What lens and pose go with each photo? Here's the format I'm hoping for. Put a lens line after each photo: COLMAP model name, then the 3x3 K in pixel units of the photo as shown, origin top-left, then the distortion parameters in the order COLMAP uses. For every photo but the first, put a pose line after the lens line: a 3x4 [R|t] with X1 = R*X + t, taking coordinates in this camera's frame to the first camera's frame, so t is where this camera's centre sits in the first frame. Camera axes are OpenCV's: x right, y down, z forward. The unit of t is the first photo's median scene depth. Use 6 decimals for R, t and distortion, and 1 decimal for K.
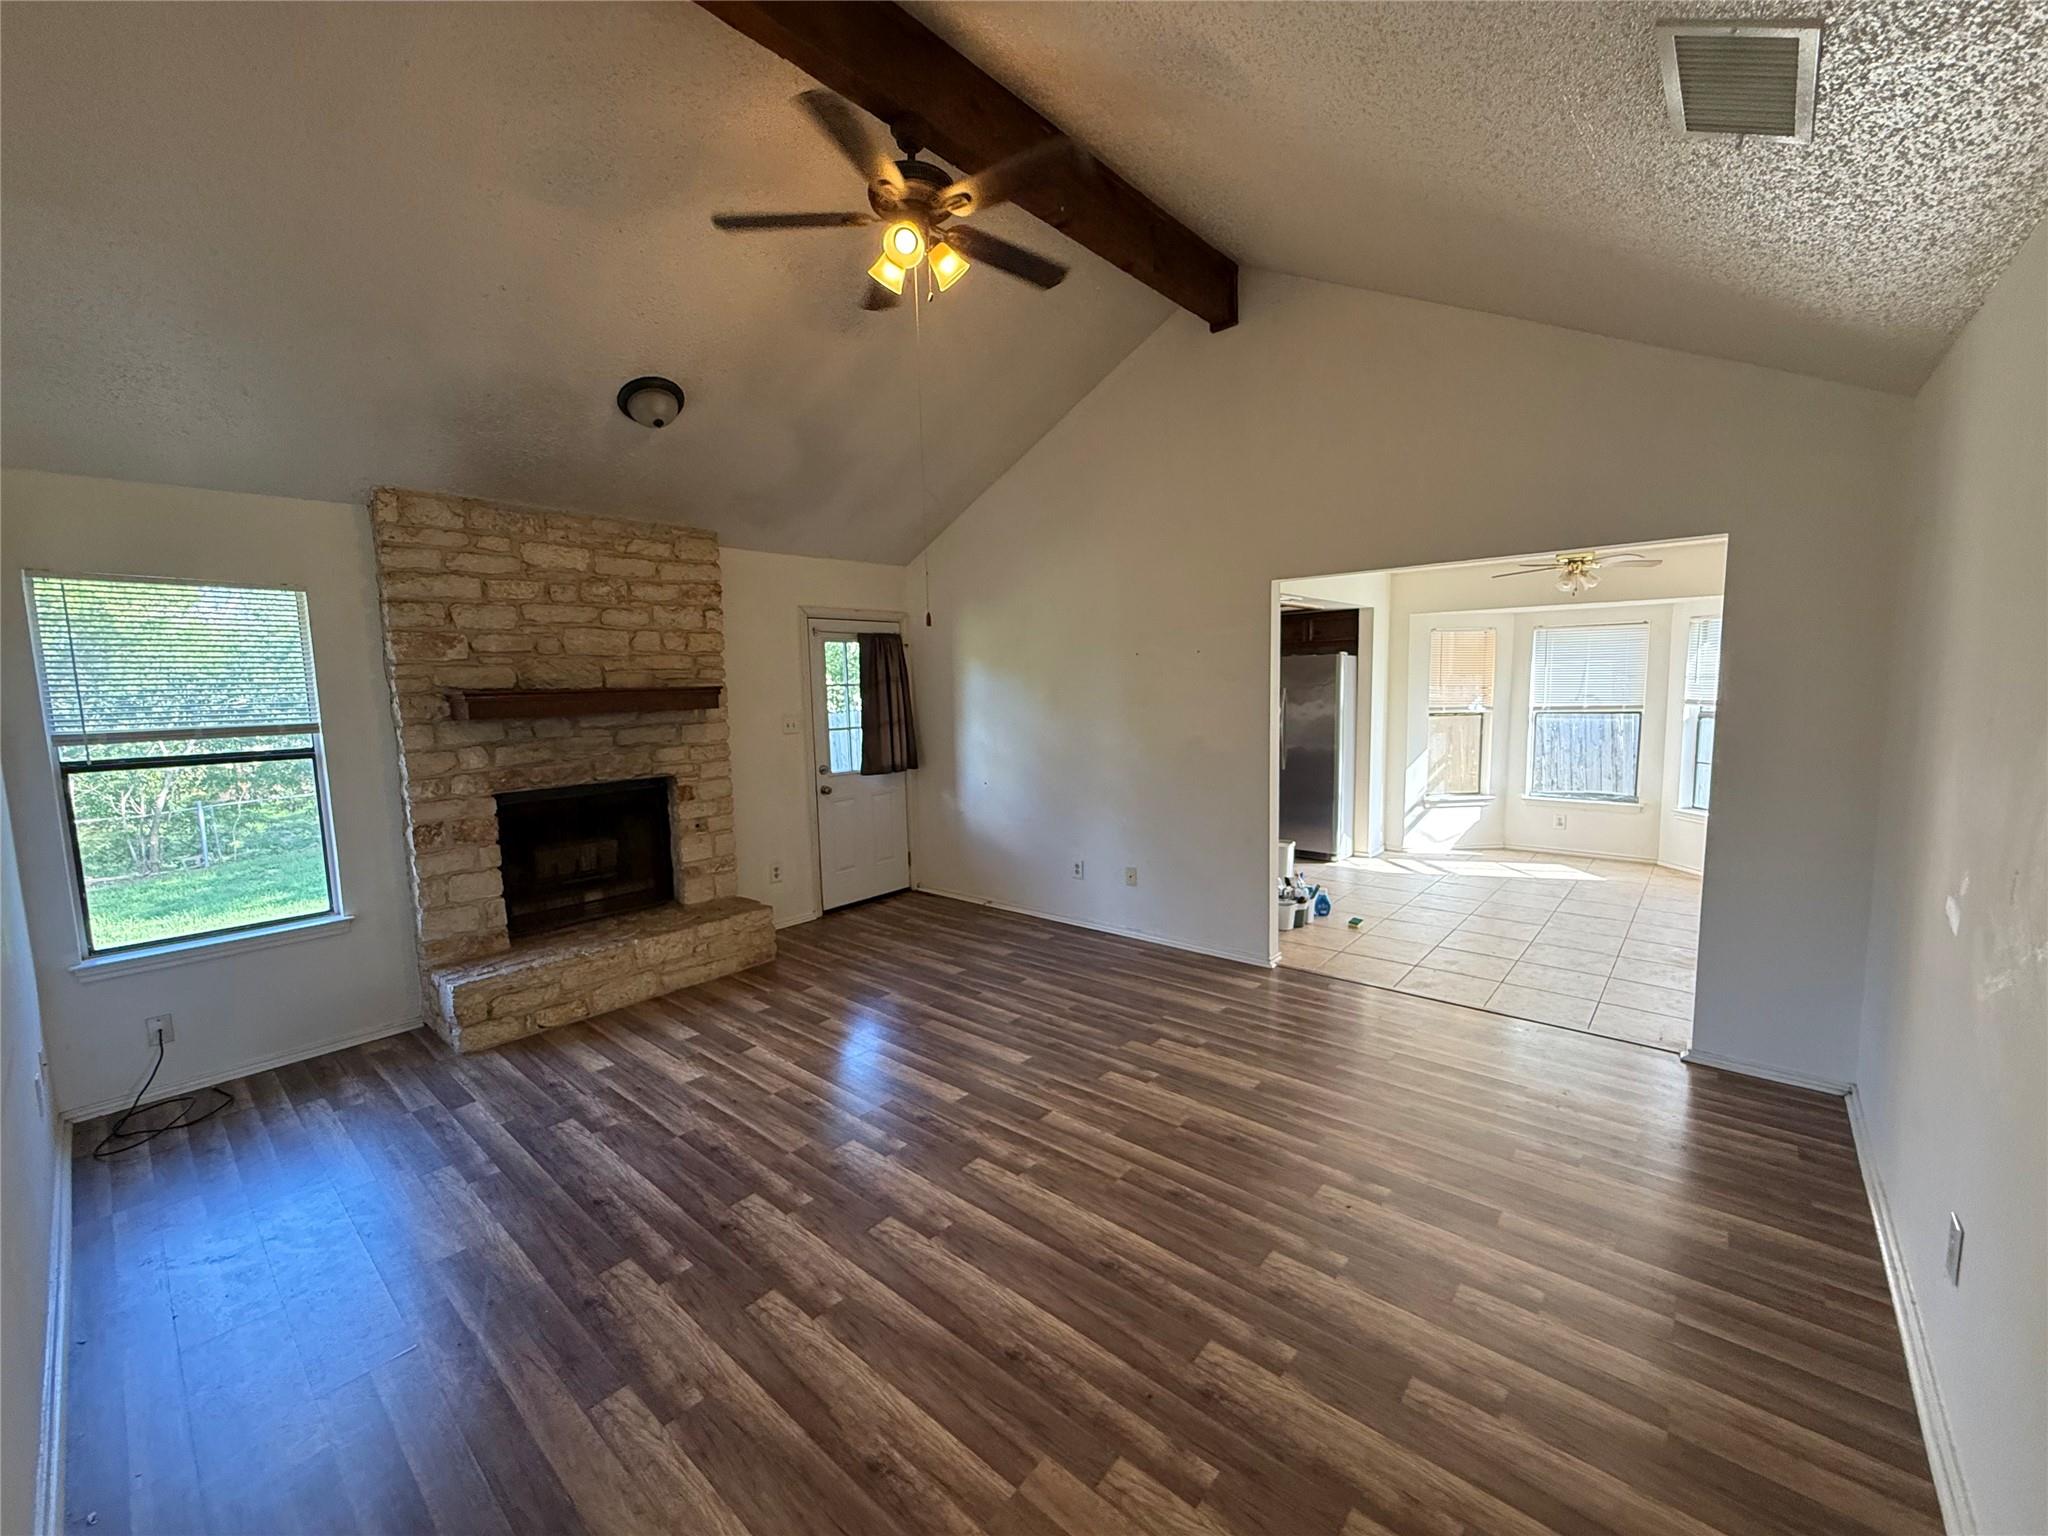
lens RADIAL K [[816.0, 0, 1022.2], [0, 816.0, 769.3], [0, 0, 1]] dist [-0.001396, 0.000067]
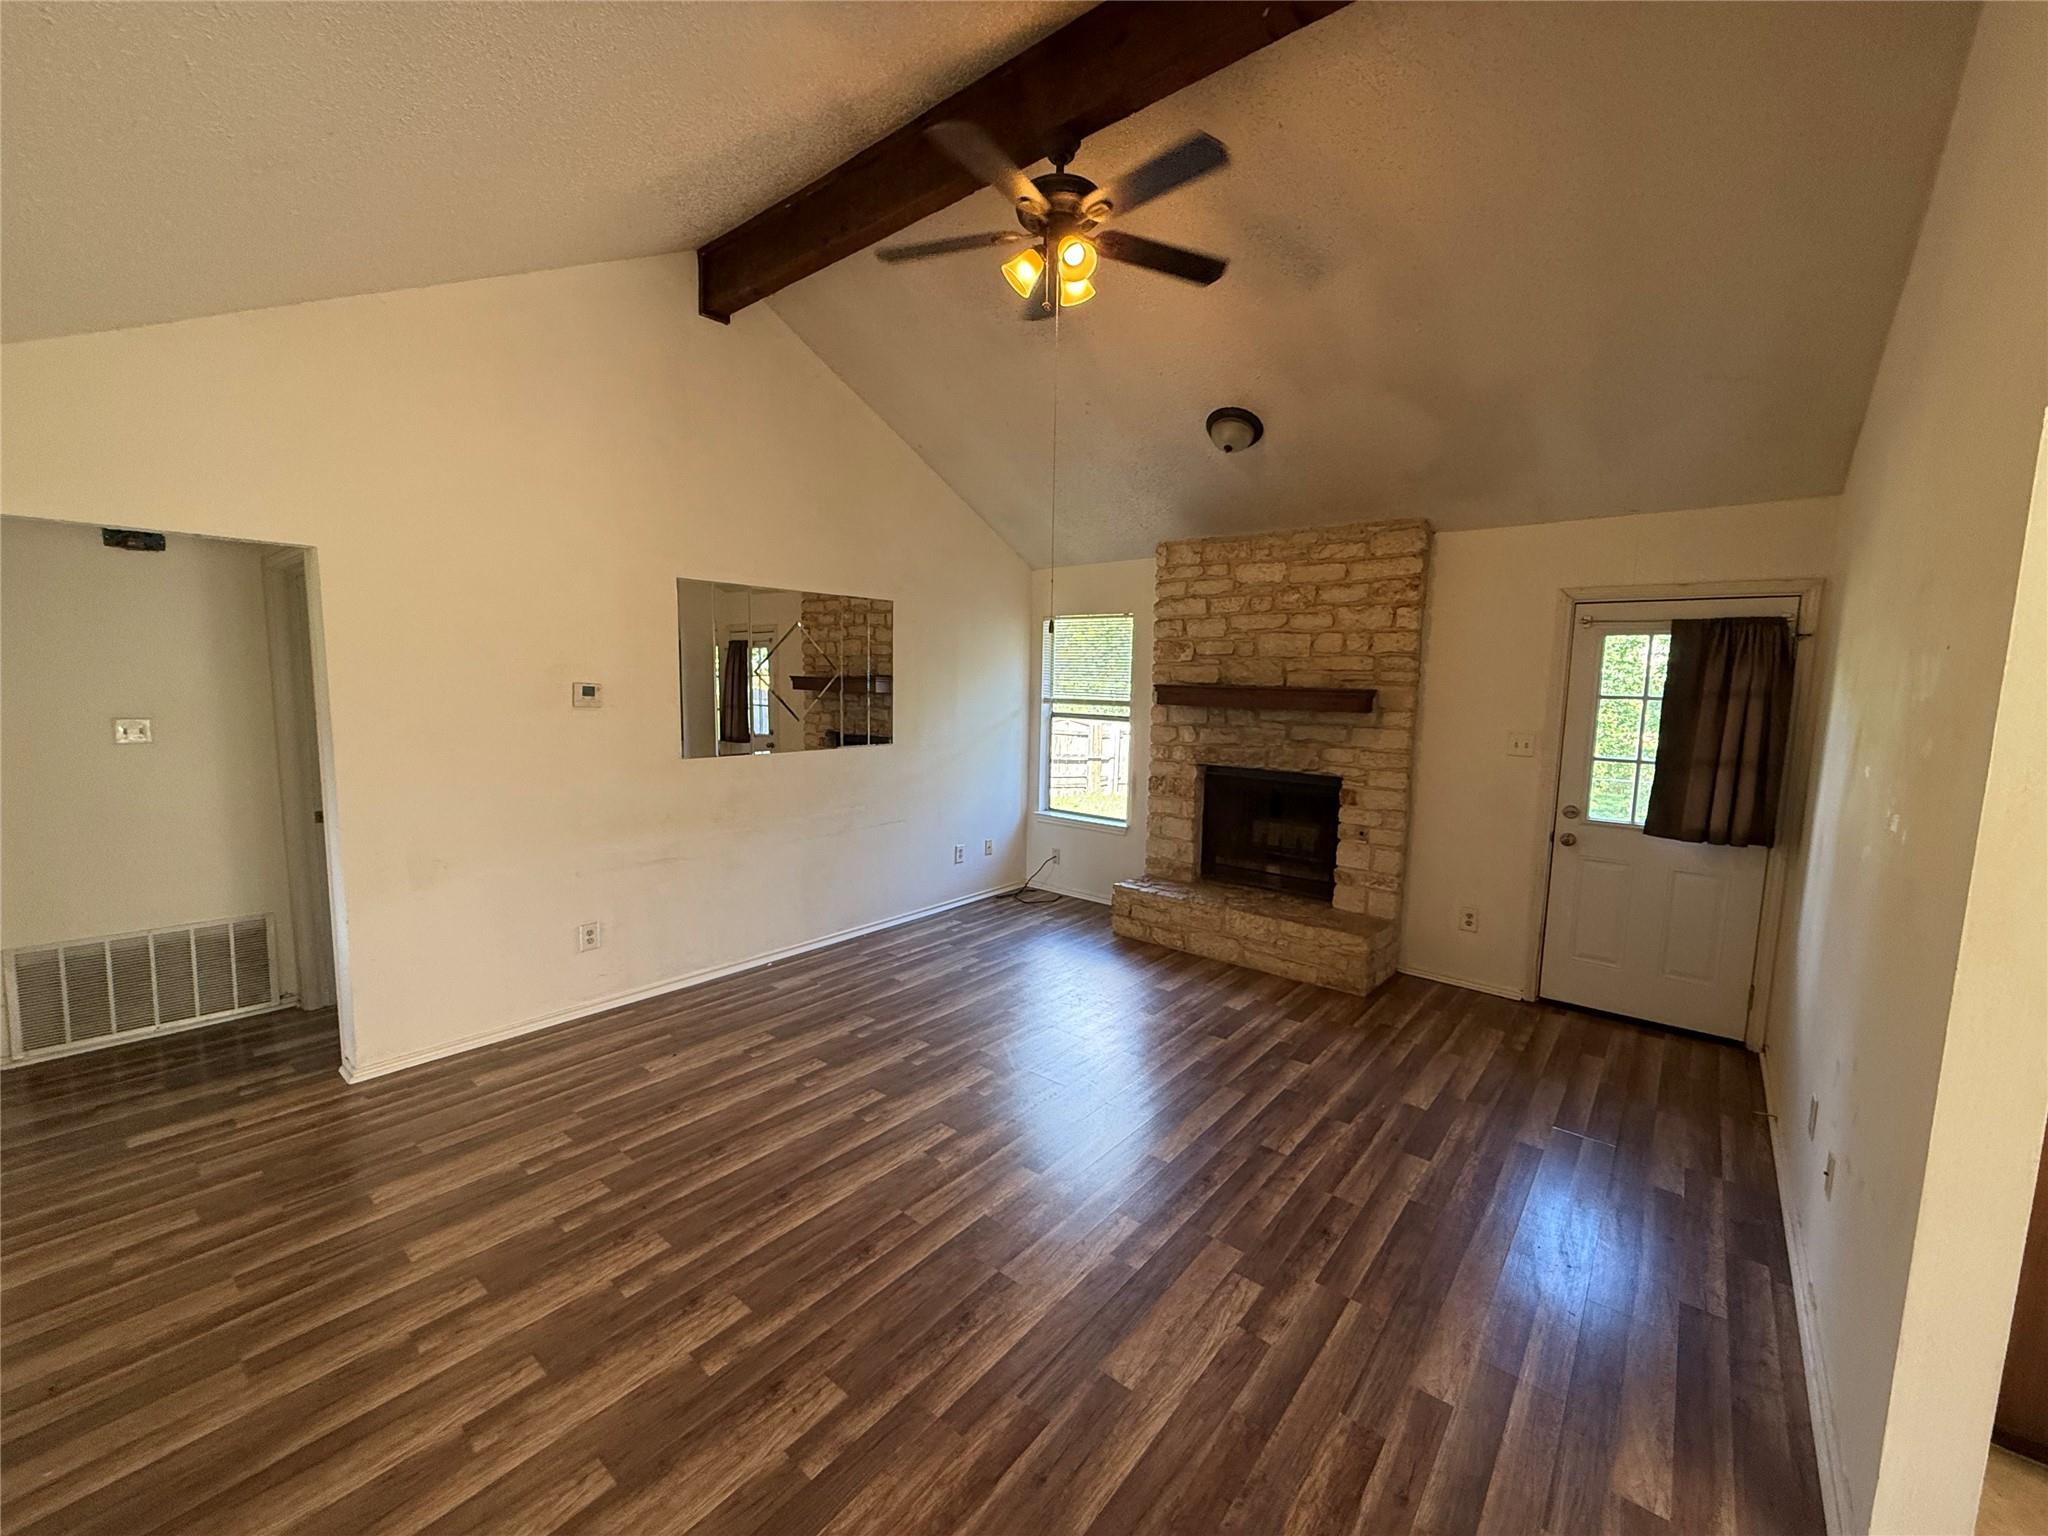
lens RADIAL K [[816.0, 0, 1022.2], [0, 816.0, 769.3], [0, 0, 1]] dist [-0.001396, 0.000067]
pose [[0.020697, 0.137629, -0.990268, 0.601841], [-0.128029, 0.982690, 0.133900, -0.093084], [0.991554, 0.124011, 0.037959, 0.627353]]
